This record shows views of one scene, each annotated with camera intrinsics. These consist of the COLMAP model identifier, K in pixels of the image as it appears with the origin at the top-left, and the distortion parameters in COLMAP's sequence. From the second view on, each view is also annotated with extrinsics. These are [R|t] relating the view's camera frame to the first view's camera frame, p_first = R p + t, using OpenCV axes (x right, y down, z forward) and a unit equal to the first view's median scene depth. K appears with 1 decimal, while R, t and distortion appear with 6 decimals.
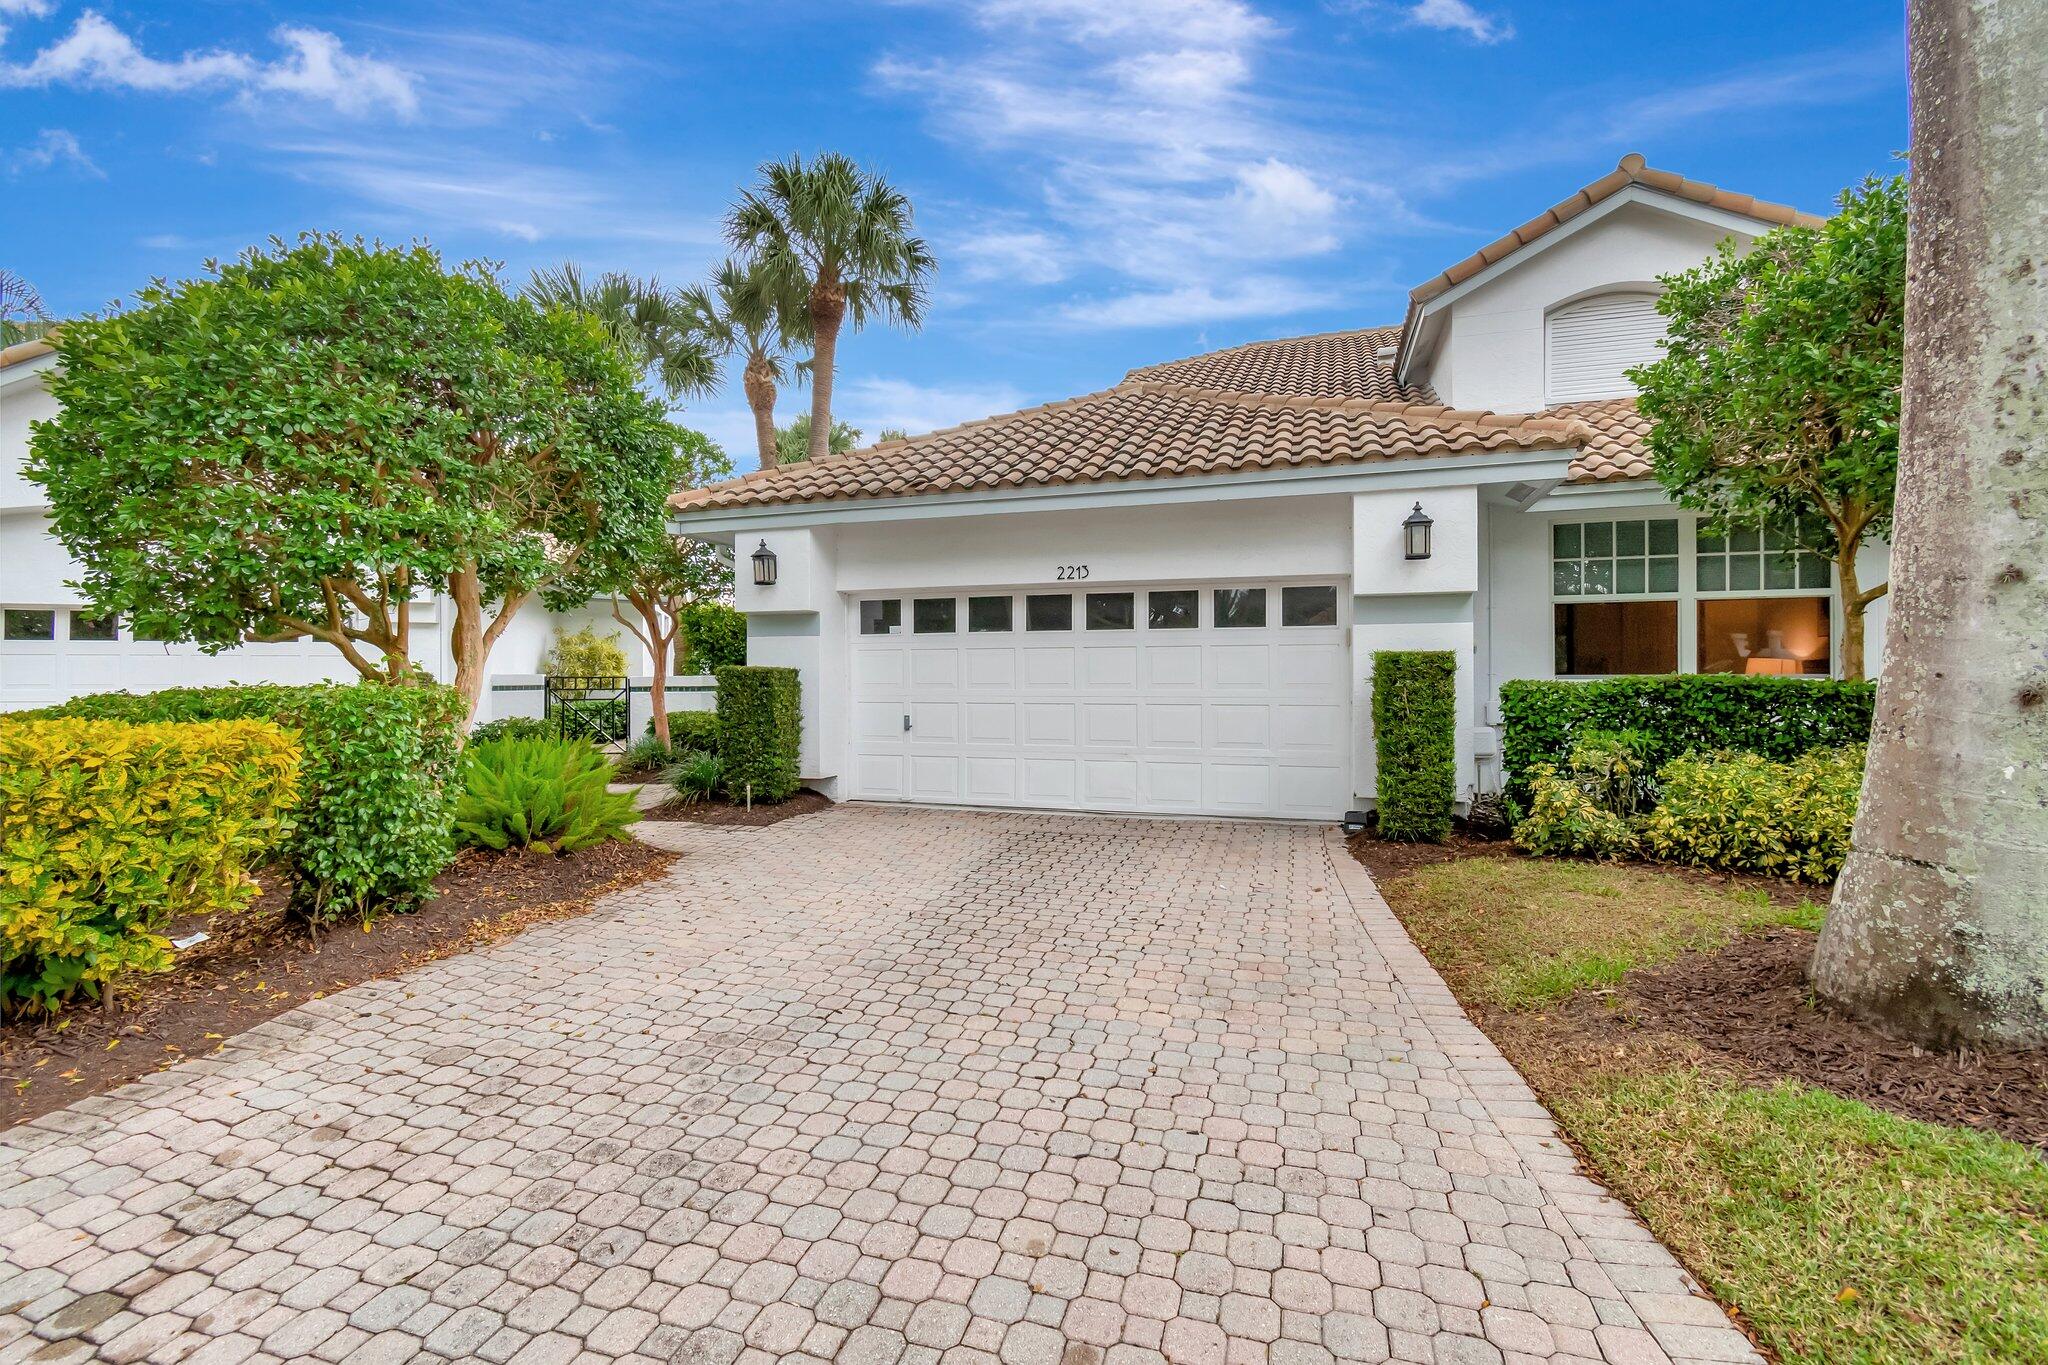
lens RADIAL K [[900.3, 0, 1027.6], [0, 900.3, 683.3], [0, 0, 1]] dist [-0.005104, 0.000563]
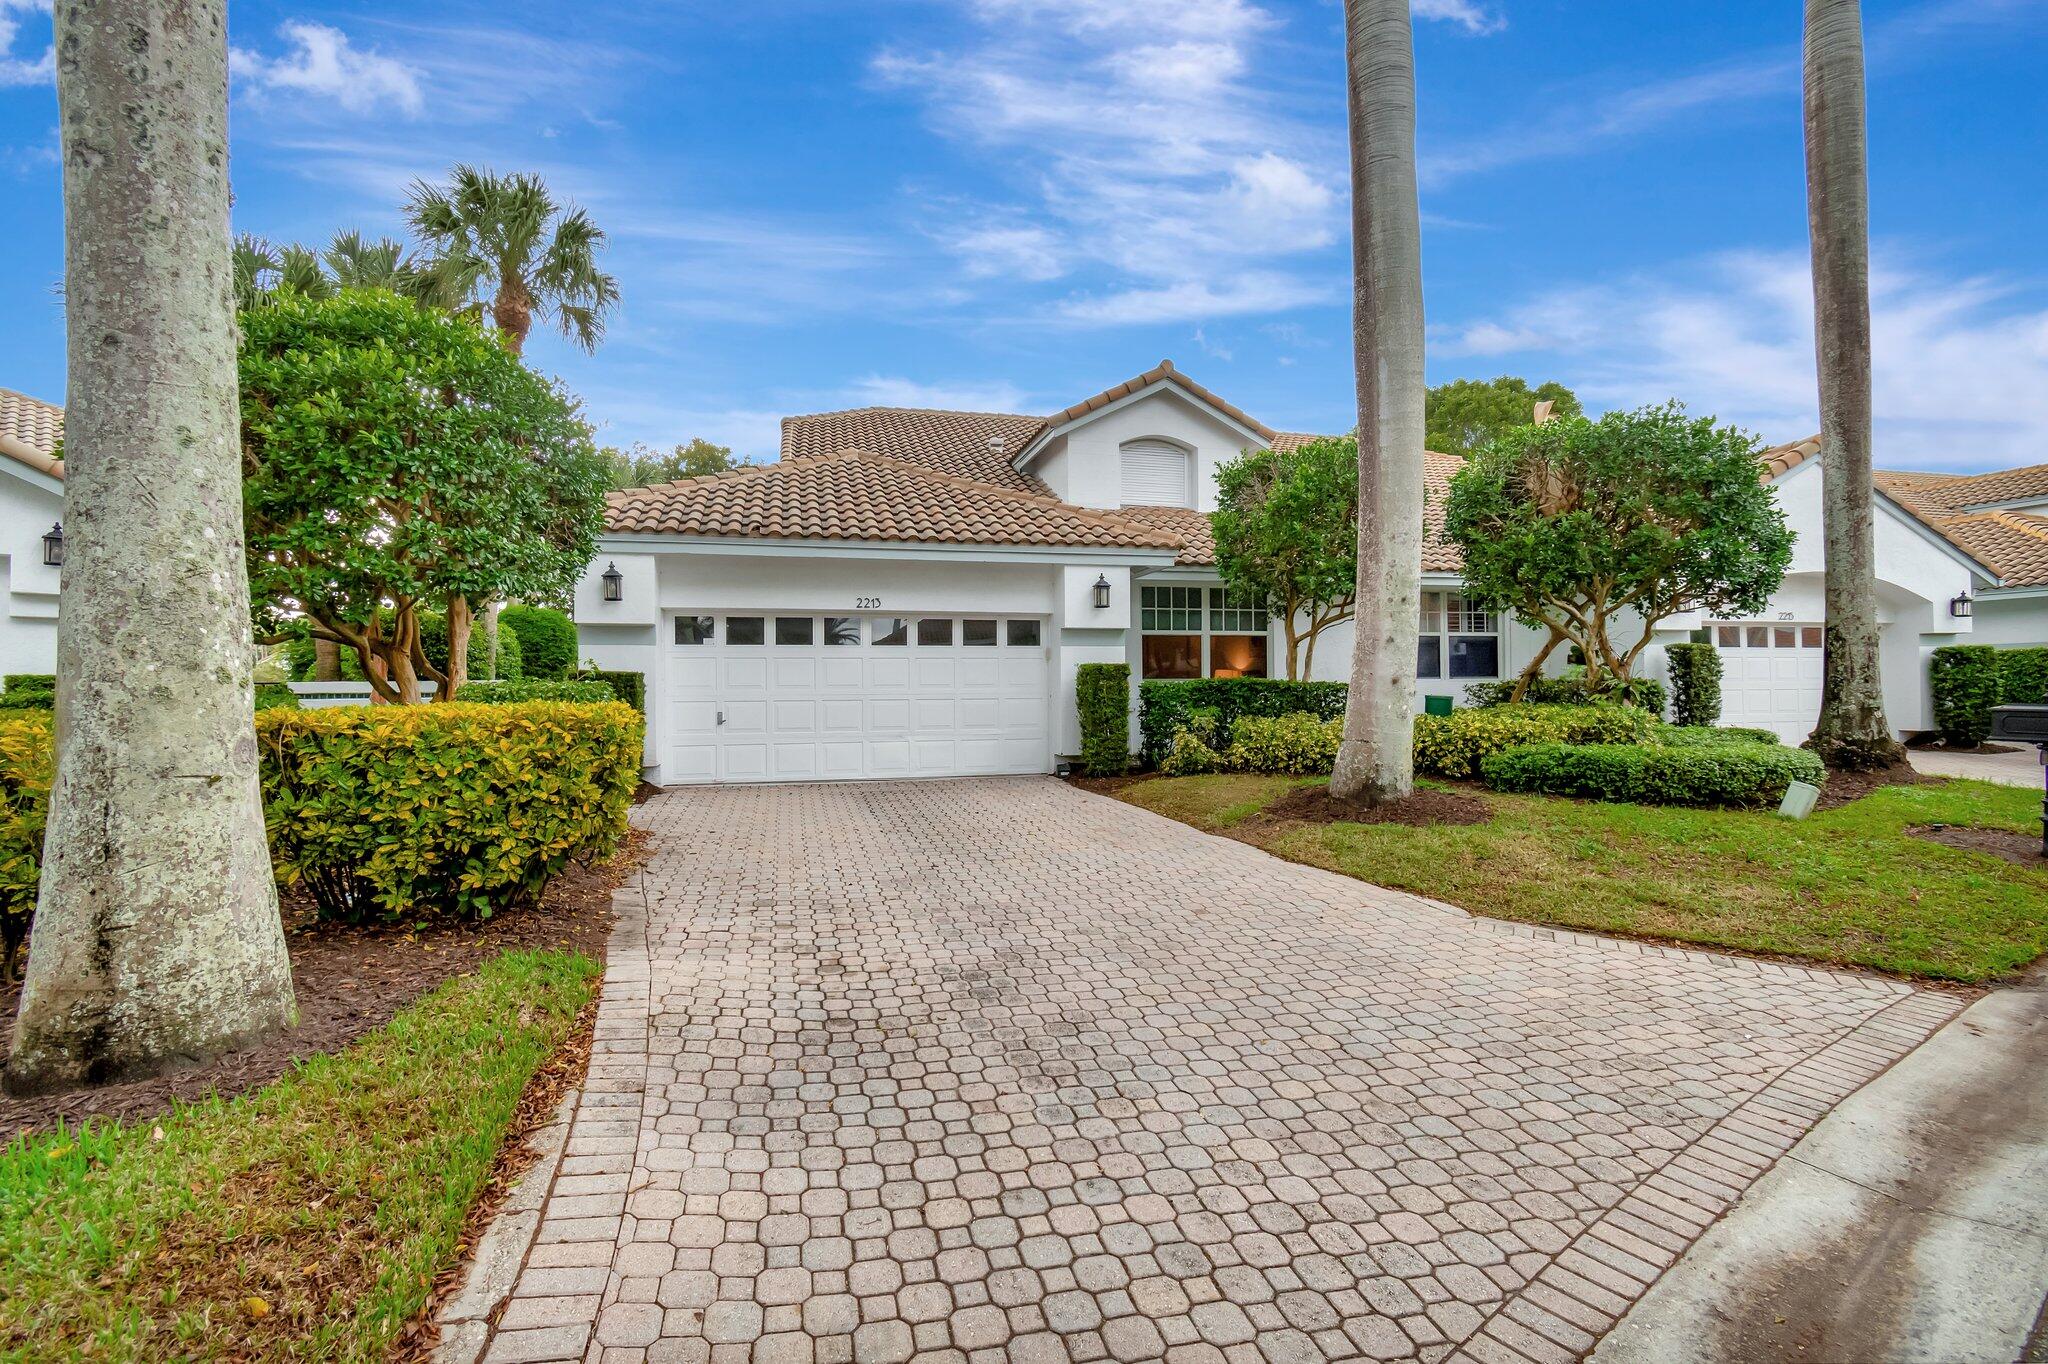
lens RADIAL K [[900.3, 0, 1020.4], [0, 900.3, 684.9], [0, 0, 1]] dist [-0.005104, 0.000563]
pose [[0.850684, -0.002579, 0.525671, -0.565689], [0.007846, 0.999939, -0.007792, 0.015992], [-0.525619, 0.010753, 0.850652, -0.332363]]
